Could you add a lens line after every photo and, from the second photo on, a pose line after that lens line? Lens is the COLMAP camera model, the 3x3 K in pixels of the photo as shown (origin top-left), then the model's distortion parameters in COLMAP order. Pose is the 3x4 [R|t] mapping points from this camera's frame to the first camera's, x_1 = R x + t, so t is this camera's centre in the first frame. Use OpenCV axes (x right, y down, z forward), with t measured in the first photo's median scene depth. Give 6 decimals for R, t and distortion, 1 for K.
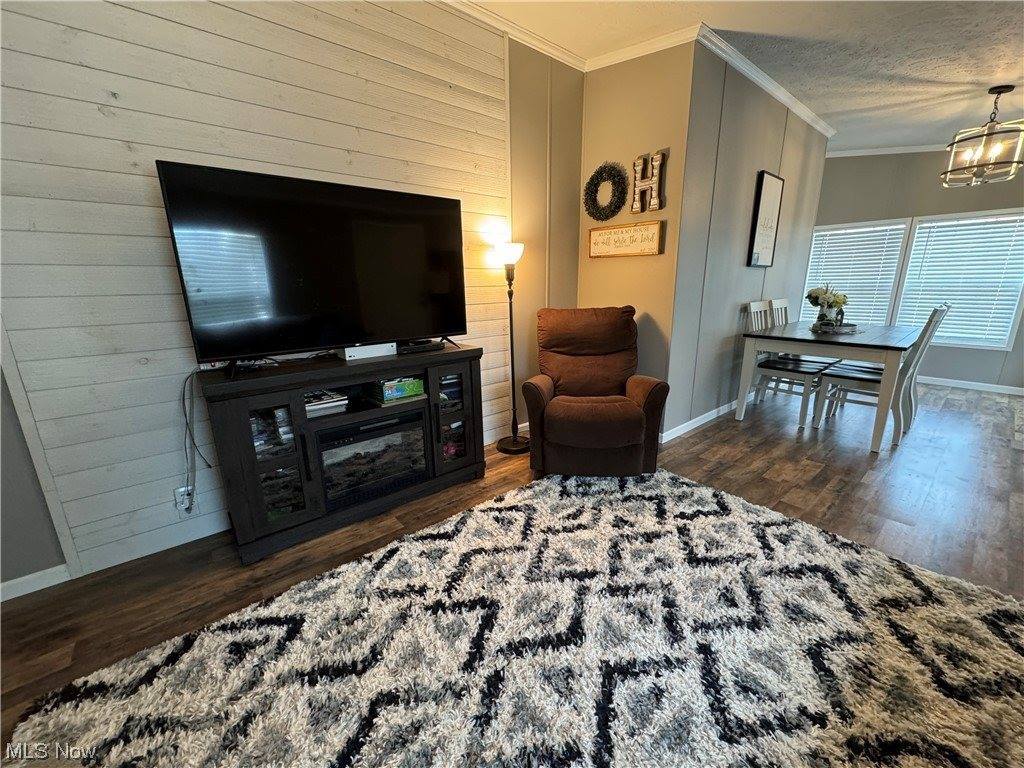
lens RADIAL K [[406.8, 0, 514.7], [0, 406.8, 380.3], [0, 0, 1]] dist [0.002096, 0.000398]
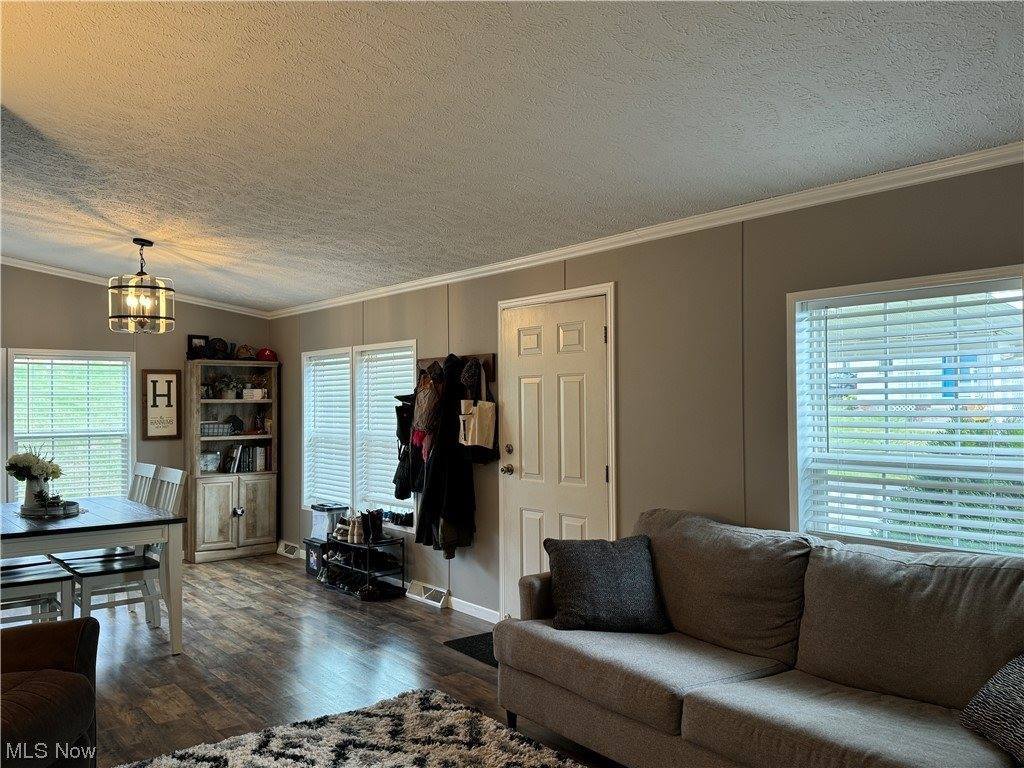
lens RADIAL K [[827.1, 0, 517.6], [0, 827.1, 387.6], [0, 0, 1]] dist [-0.006212, -0.025241]
pose [[0.020309, 0.035877, 0.999150, -1.162745], [0.243174, 0.969168, -0.039743, -0.164122], [-0.969770, 0.243775, 0.010959, 0.369692]]
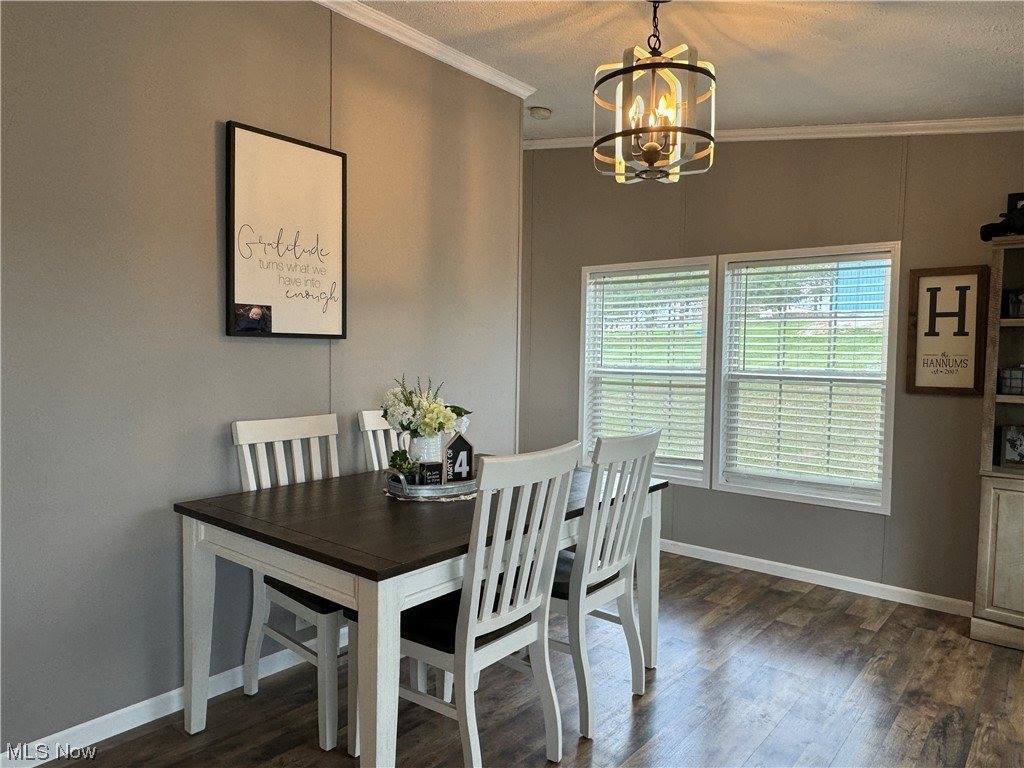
lens RADIAL K [[677.8, 0, 507.8], [0, 677.8, 382.5], [0, 0, 1]] dist [0.035230, -0.002475]
pose [[0.983930, 0.021671, 0.177235, 1.455752], [0.011076, 0.983288, -0.181719, -0.206335], [-0.178211, 0.180762, 0.967246, 0.563246]]
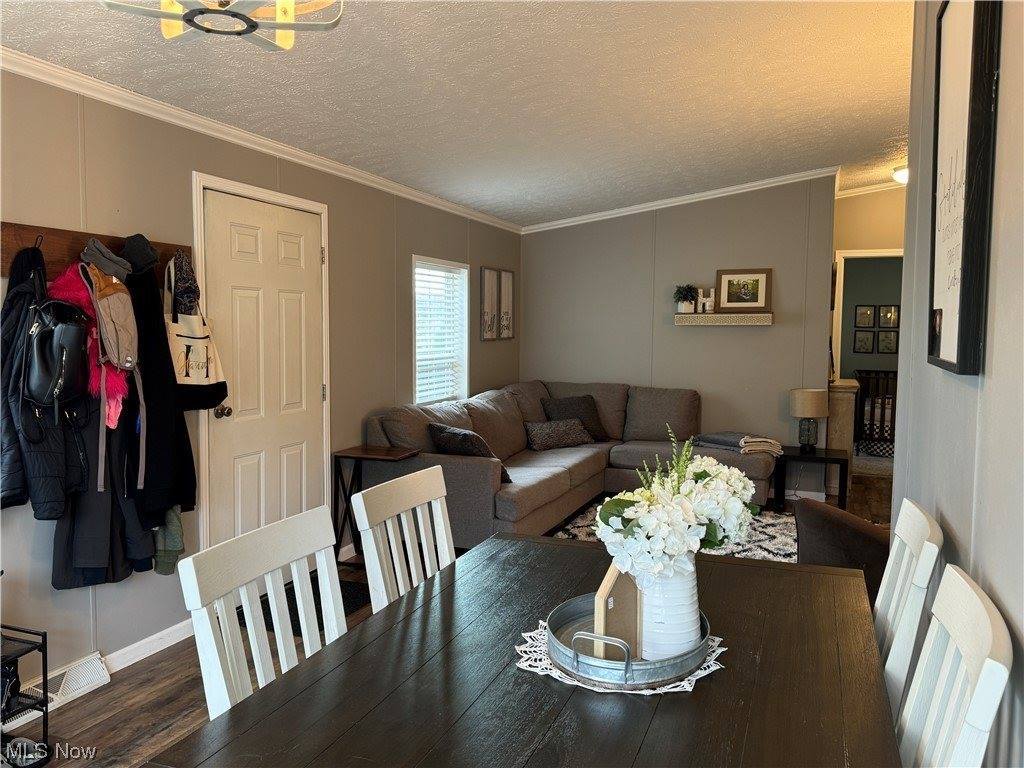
lens RADIAL K [[827.1, 0, 509.2], [0, 827.1, 382.8], [0, 0, 1]] dist [-0.006212, -0.025241]
pose [[-0.877407, 0.038608, -0.478190, 2.121505], [-0.111590, 0.952993, 0.281694, -0.766110], [0.466588, 0.300521, -0.831855, 2.612053]]
